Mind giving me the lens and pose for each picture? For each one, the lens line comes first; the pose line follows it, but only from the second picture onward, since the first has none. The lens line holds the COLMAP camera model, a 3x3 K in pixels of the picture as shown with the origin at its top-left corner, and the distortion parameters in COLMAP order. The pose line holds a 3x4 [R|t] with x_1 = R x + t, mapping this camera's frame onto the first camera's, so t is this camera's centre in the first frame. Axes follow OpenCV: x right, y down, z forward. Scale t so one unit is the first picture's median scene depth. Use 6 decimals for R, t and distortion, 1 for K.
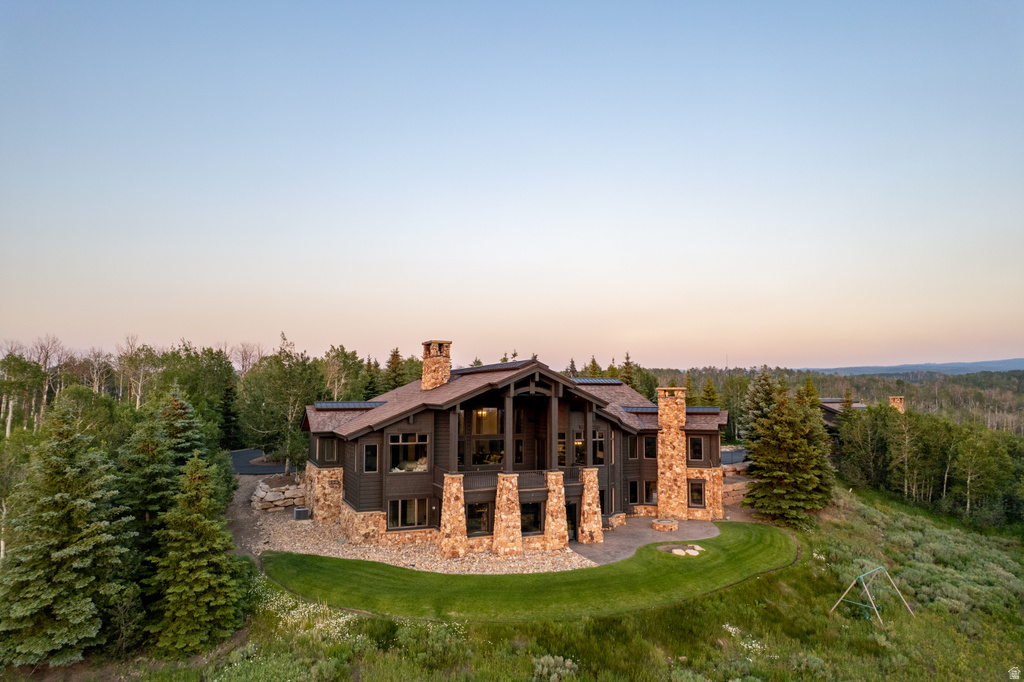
lens RADIAL K [[664.3, 0, 518.2], [0, 664.3, 342.9], [0, 0, 1]] dist [-0.070863, 0.065595]
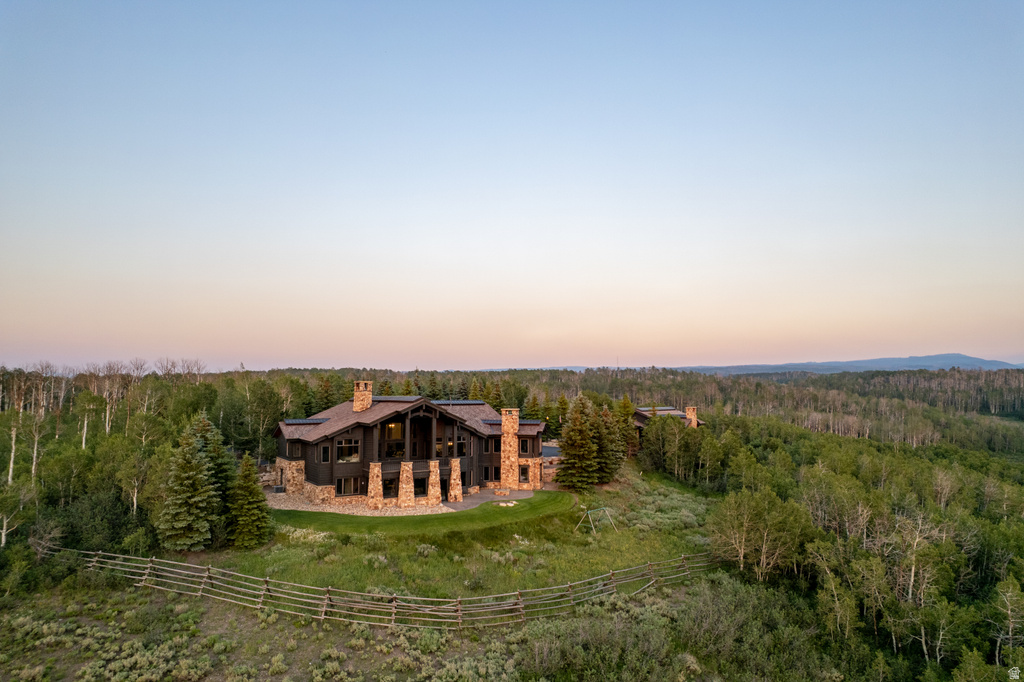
lens RADIAL K [[664.3, 0, 516.7], [0, 664.3, 340.8], [0, 0, 1]] dist [-0.070863, 0.065595]
pose [[0.990303, 0.009116, 0.138626, 0.025589], [-0.009497, 0.999953, 0.002087, -0.124046], [-0.138601, -0.003383, 0.990343, -0.738941]]
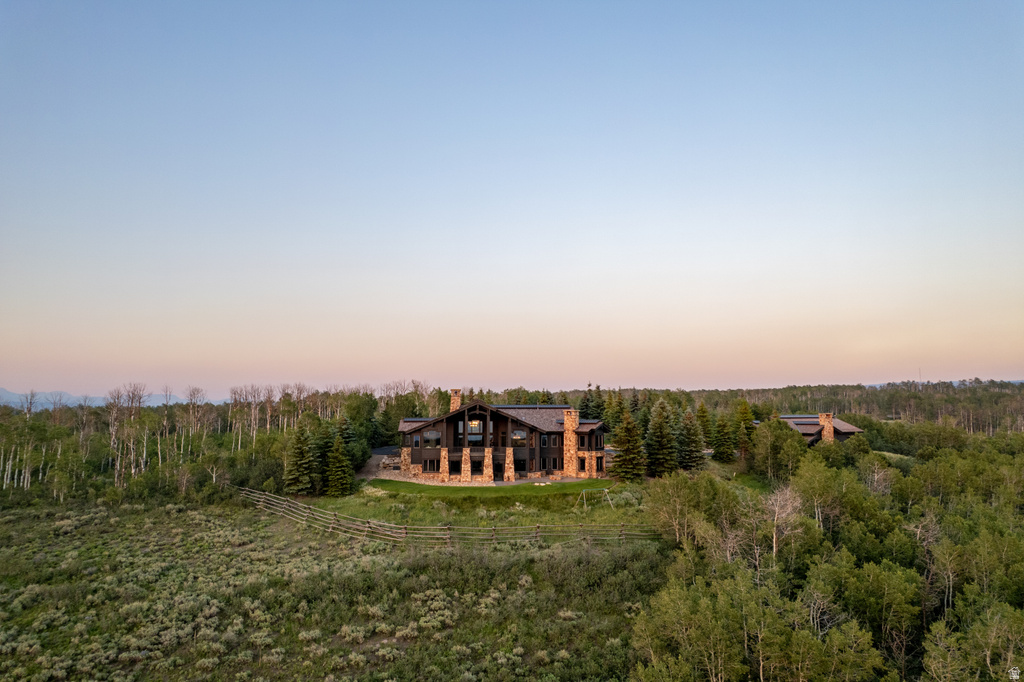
lens RADIAL K [[664.3, 0, 508.5], [0, 664.3, 339.7], [0, 0, 1]] dist [-0.070863, 0.065595]
pose [[0.945985, -0.041879, -0.321494, 0.843683], [0.031203, 0.998779, -0.038292, -0.085531], [0.322706, 0.026192, 0.946137, -1.109214]]
